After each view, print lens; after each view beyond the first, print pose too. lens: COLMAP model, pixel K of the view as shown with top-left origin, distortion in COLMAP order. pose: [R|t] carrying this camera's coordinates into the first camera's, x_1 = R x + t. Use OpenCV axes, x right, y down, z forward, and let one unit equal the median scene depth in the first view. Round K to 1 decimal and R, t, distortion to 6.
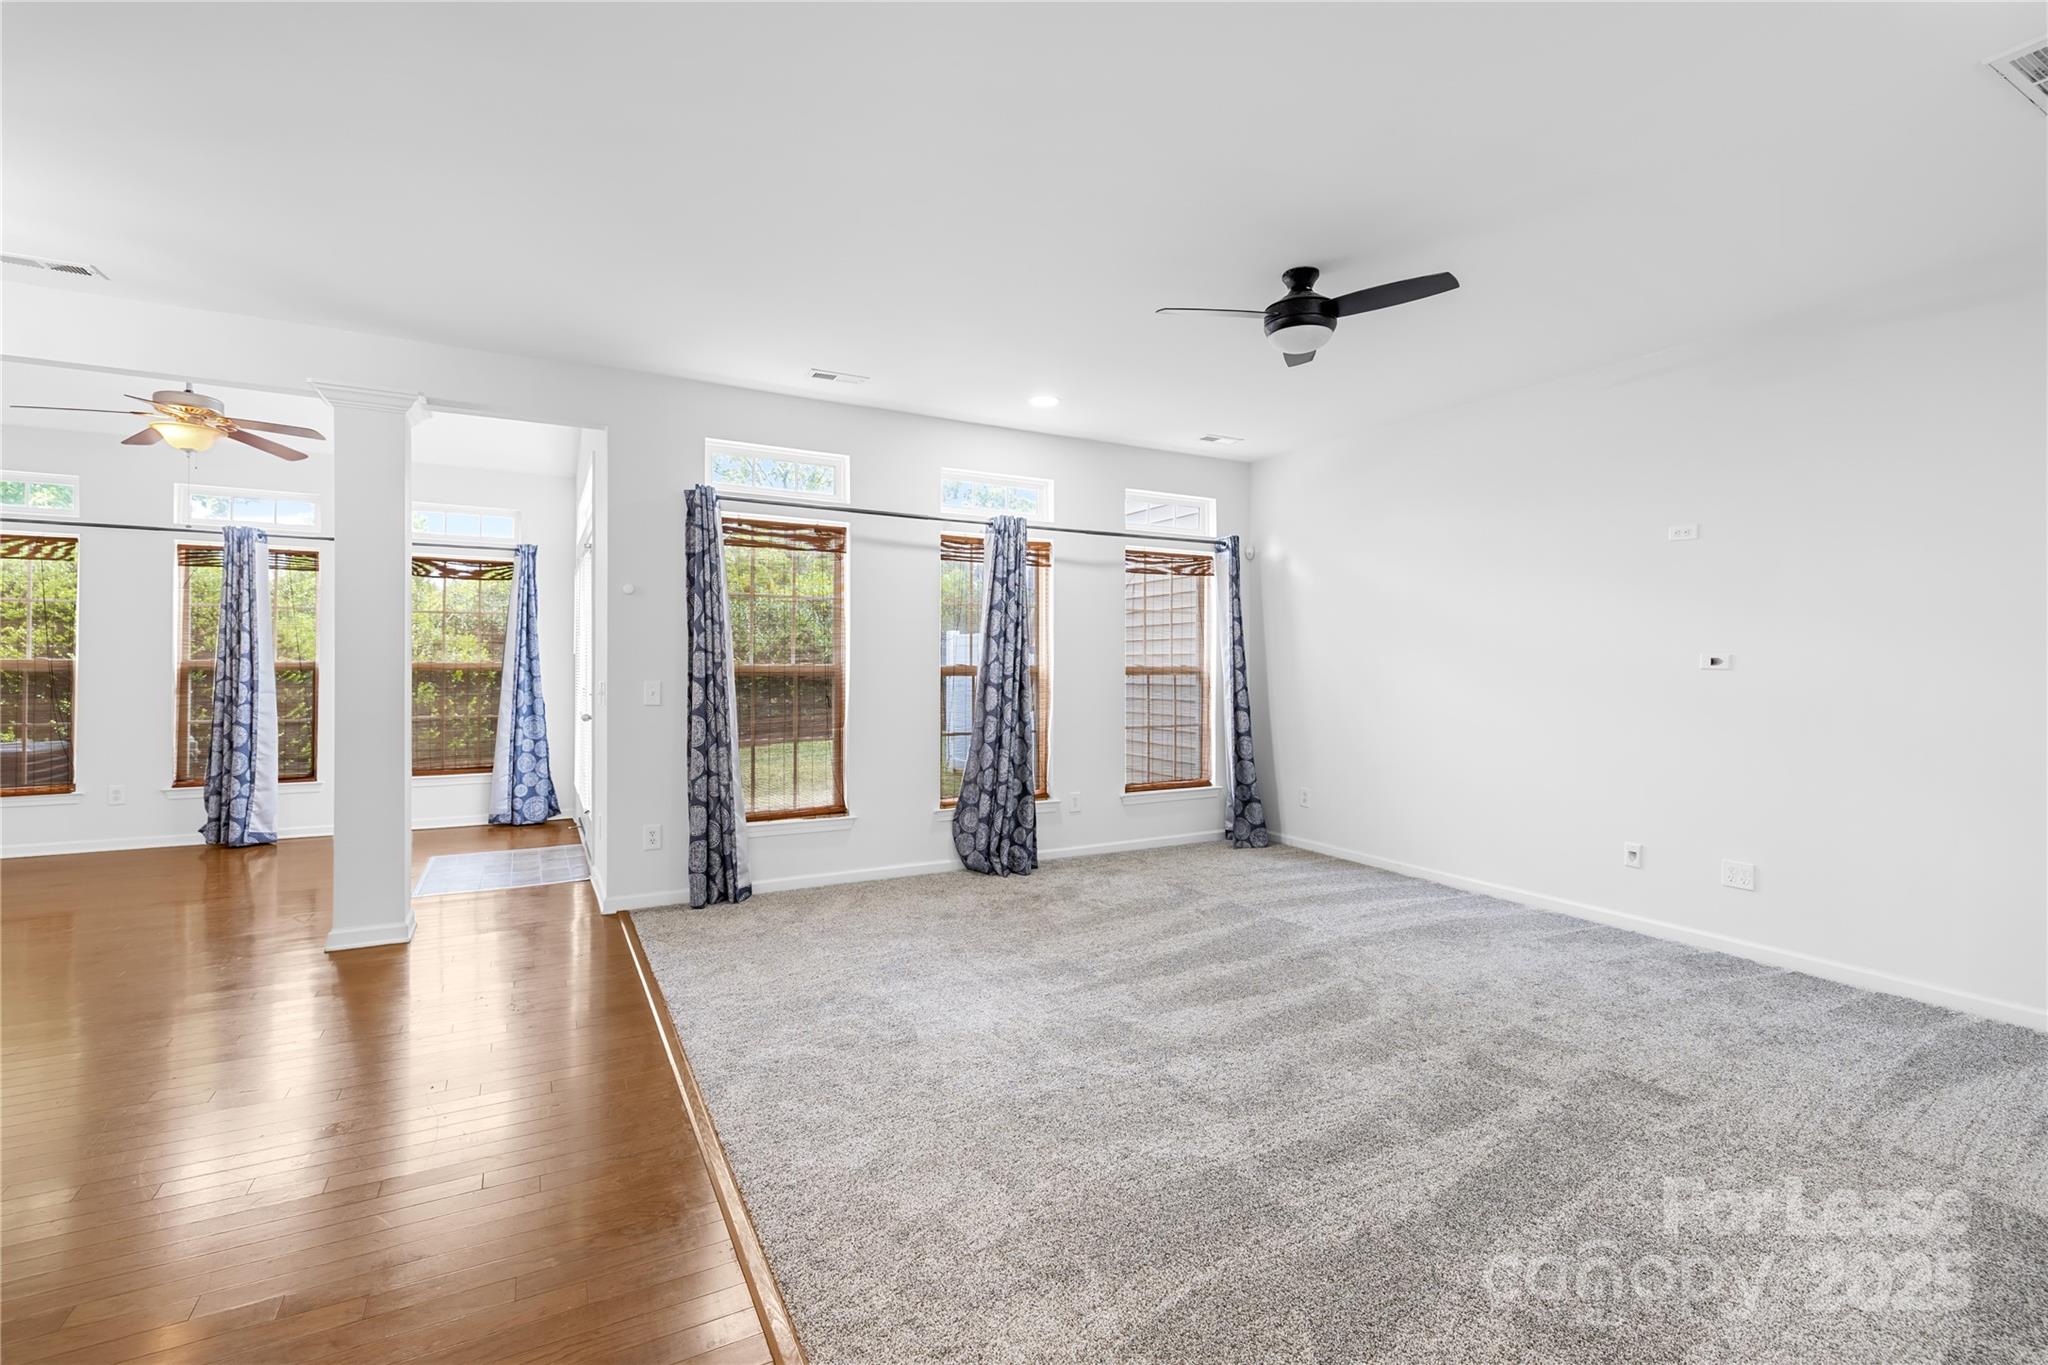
lens RADIAL K [[879.3, 0, 1024.7], [0, 879.3, 666.6], [0, 0, 1]] dist [-0.000118, -0.001071]
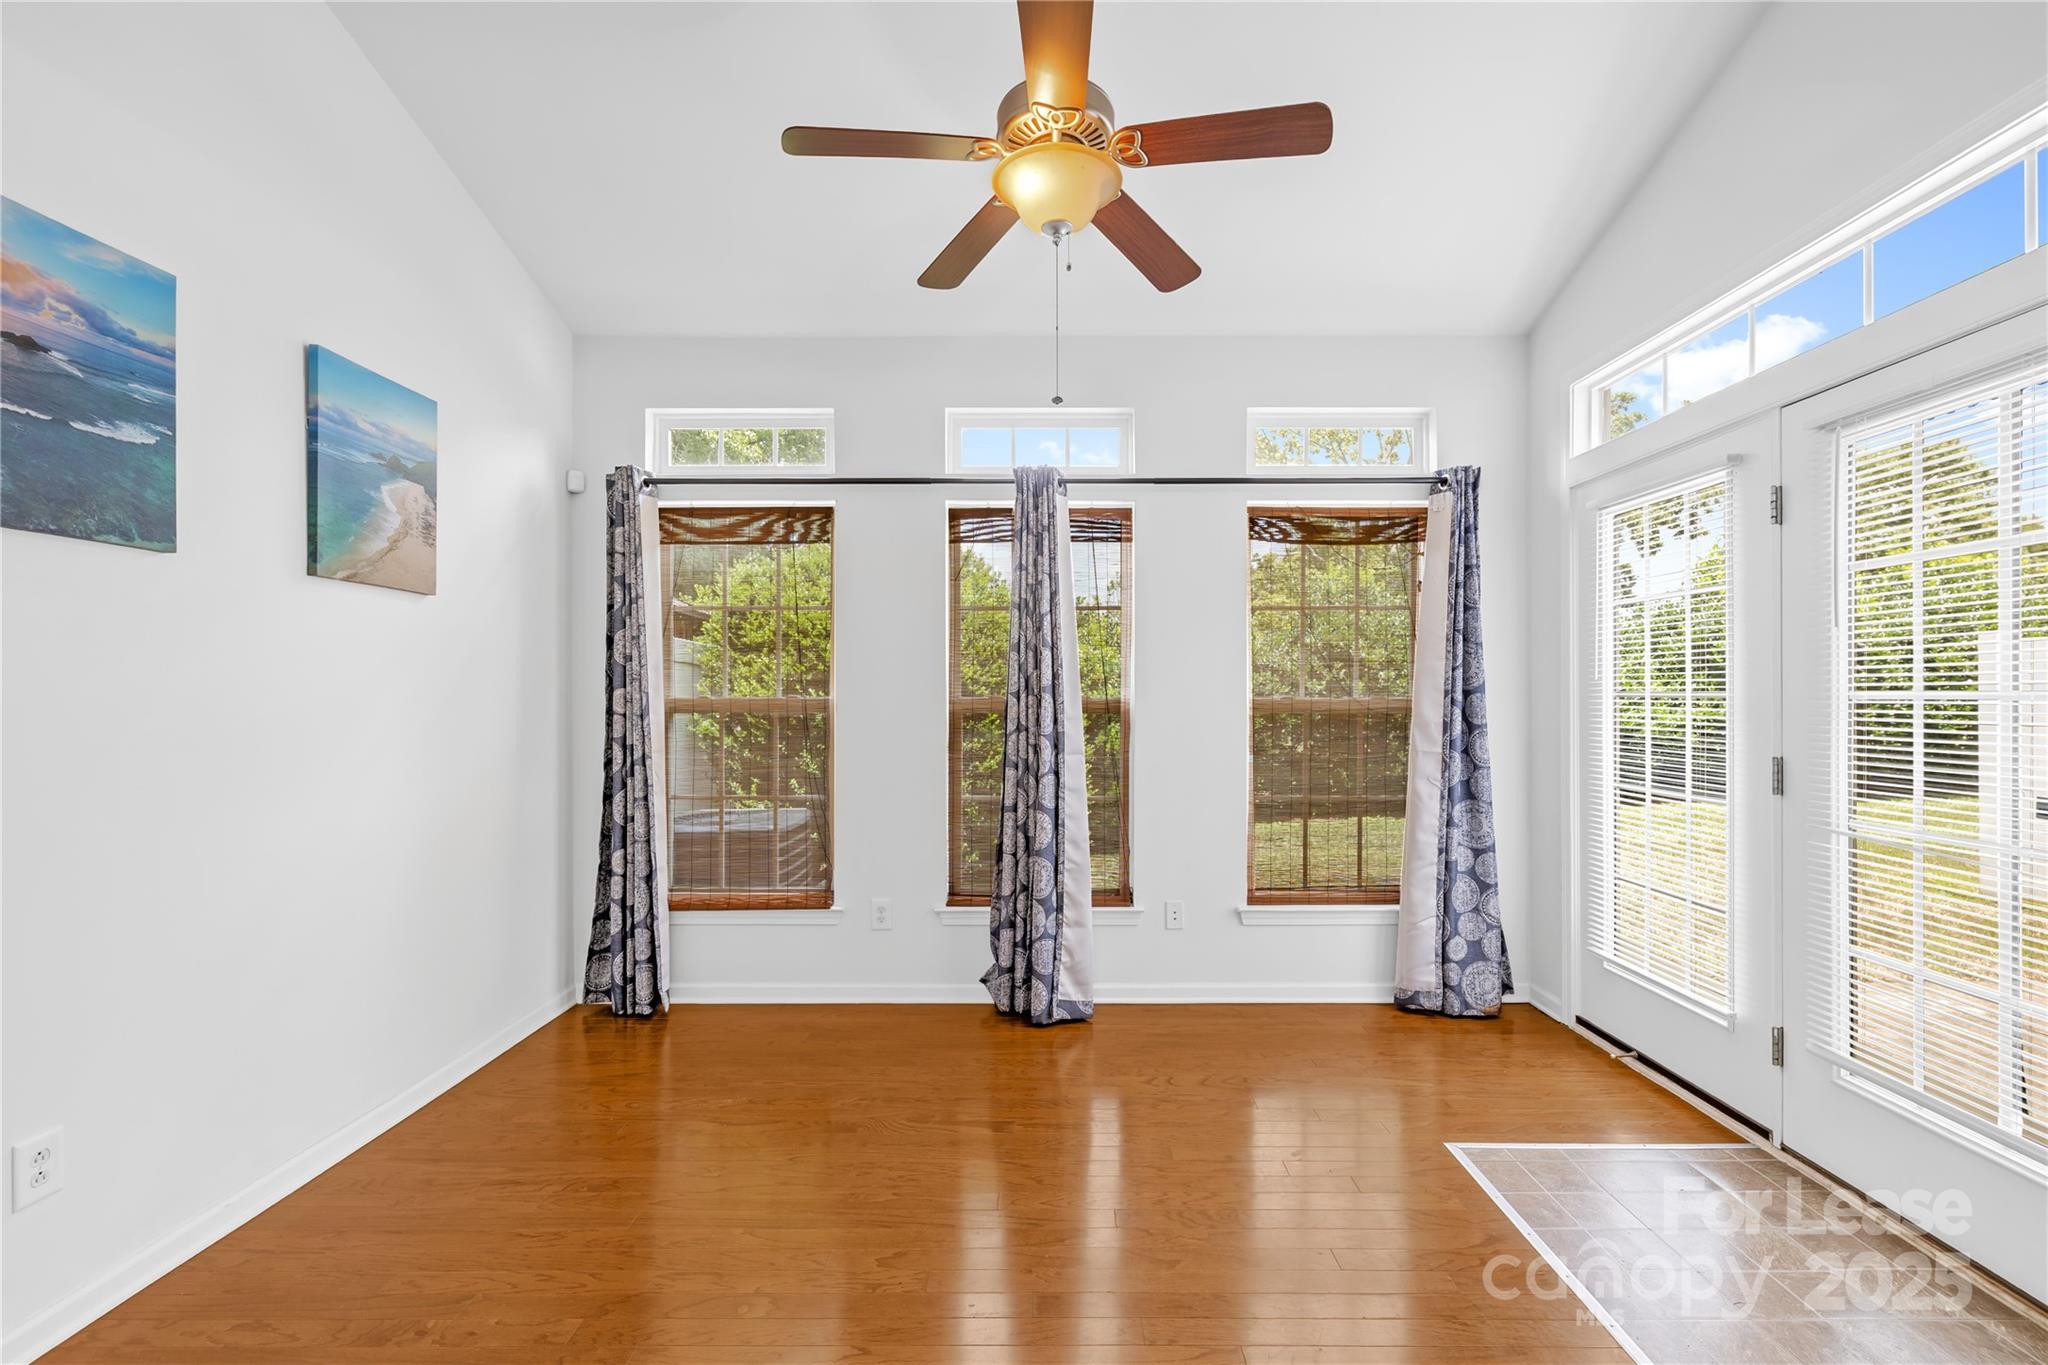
lens RADIAL K [[879.3, 0, 1036.5], [0, 879.3, 694.5], [0, 0, 1]] dist [-0.000118, -0.001071]
pose [[0.866344, -0.005005, -0.499422, -0.608792], [0.005268, 0.999986, -0.000881, -0.008830], [0.499419, -0.001868, 0.866358, 0.499555]]
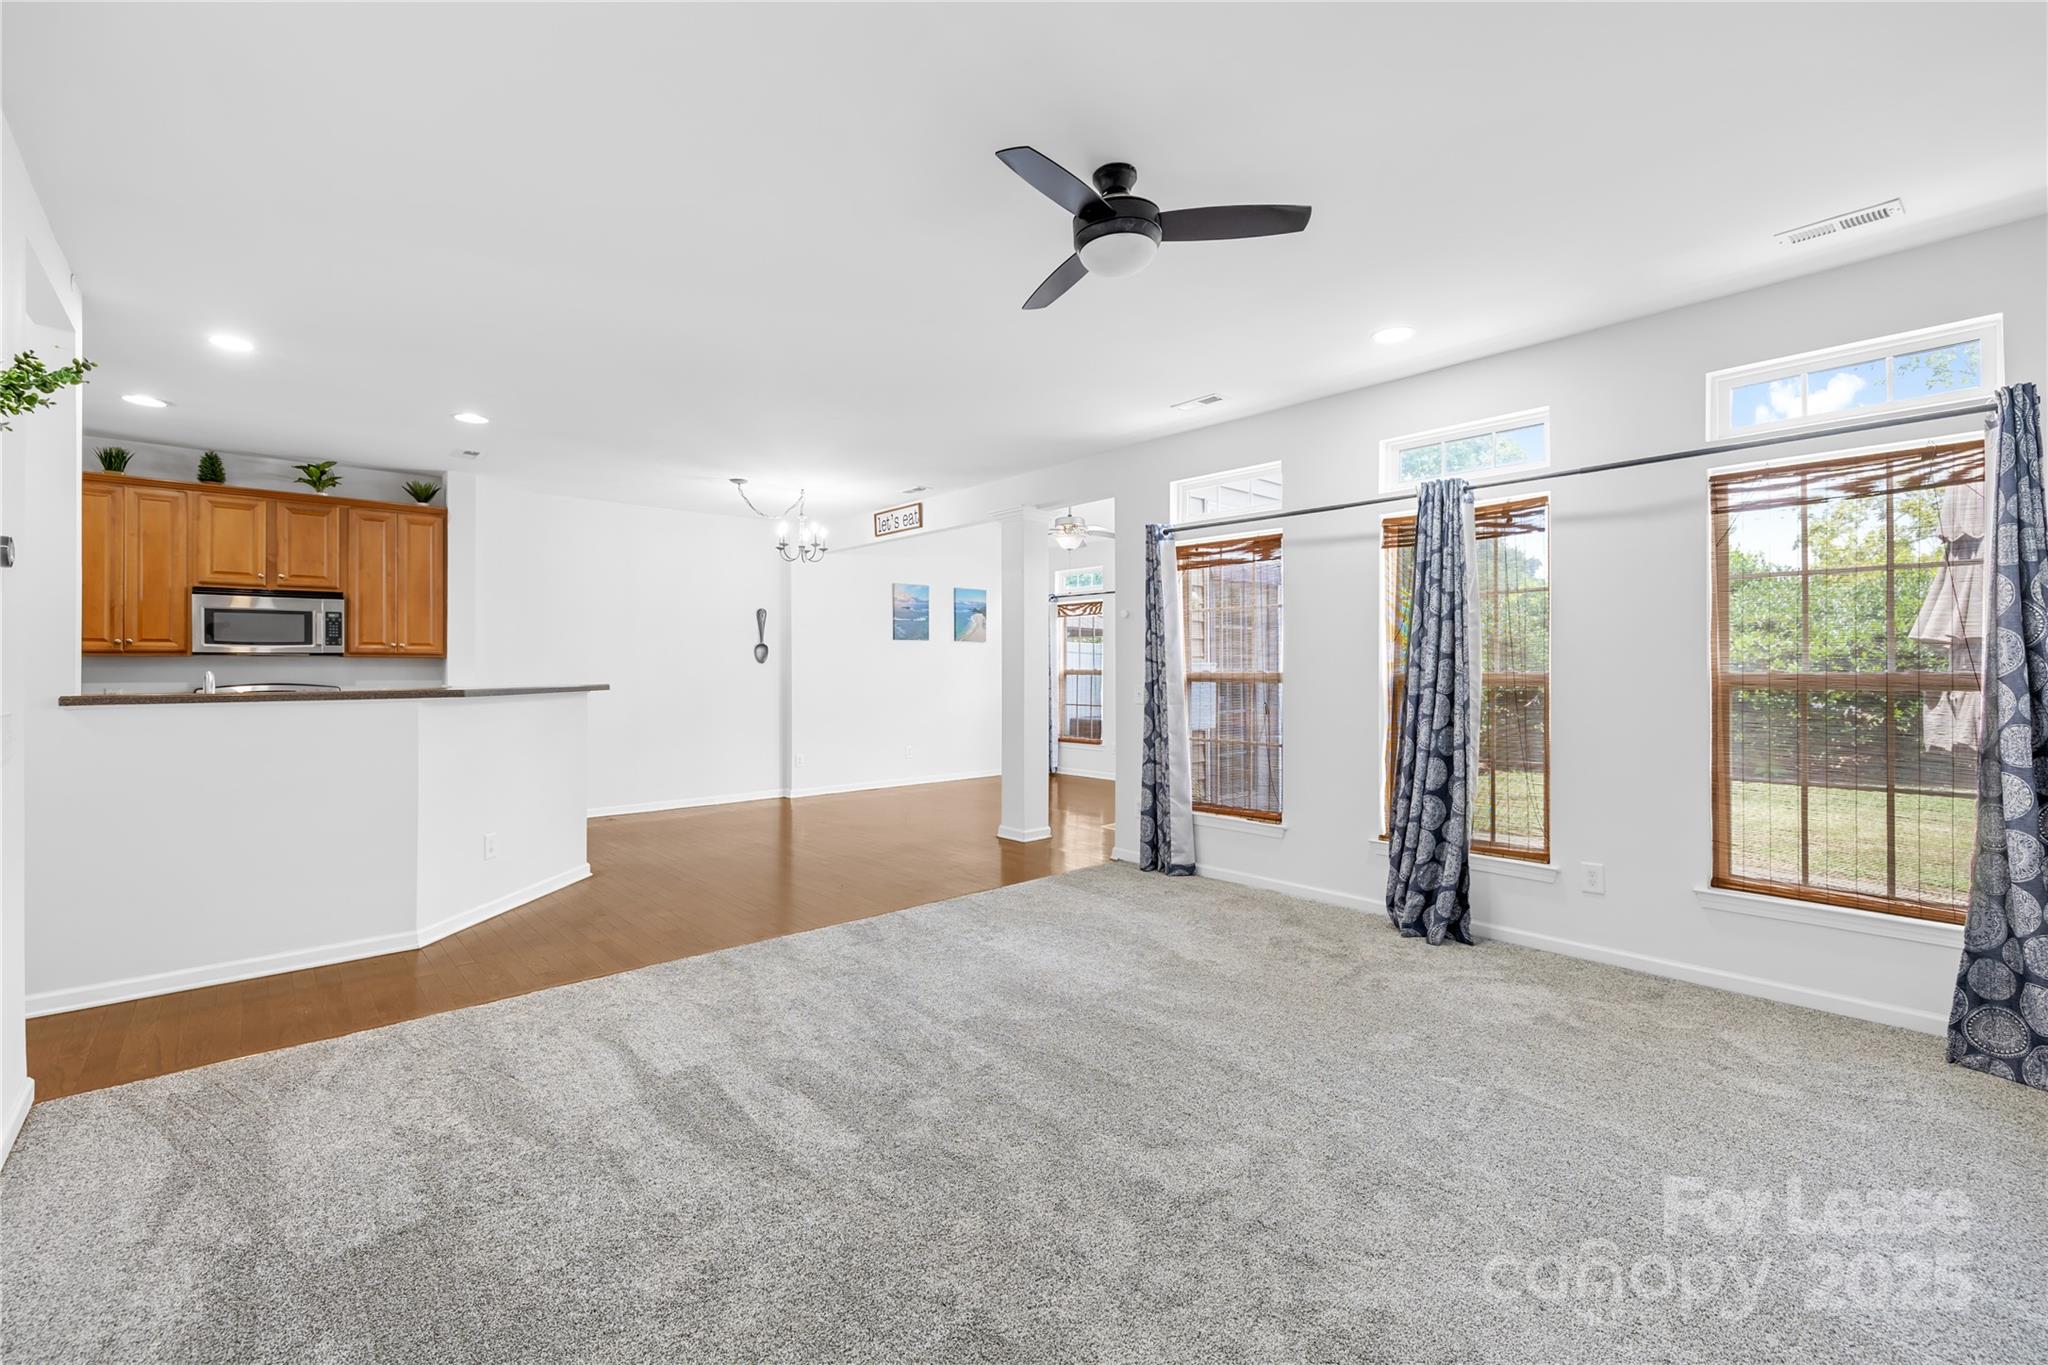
lens RADIAL K [[879.3, 0, 1027.9], [0, 879.3, 675.8], [0, 0, 1]] dist [-0.000118, -0.001071]
pose [[0.225706, 0.001317, -0.974195, 0.599757], [-0.002189, 0.999997, 0.000845, 0.002103], [0.974193, 0.001942, 0.225709, 0.430500]]
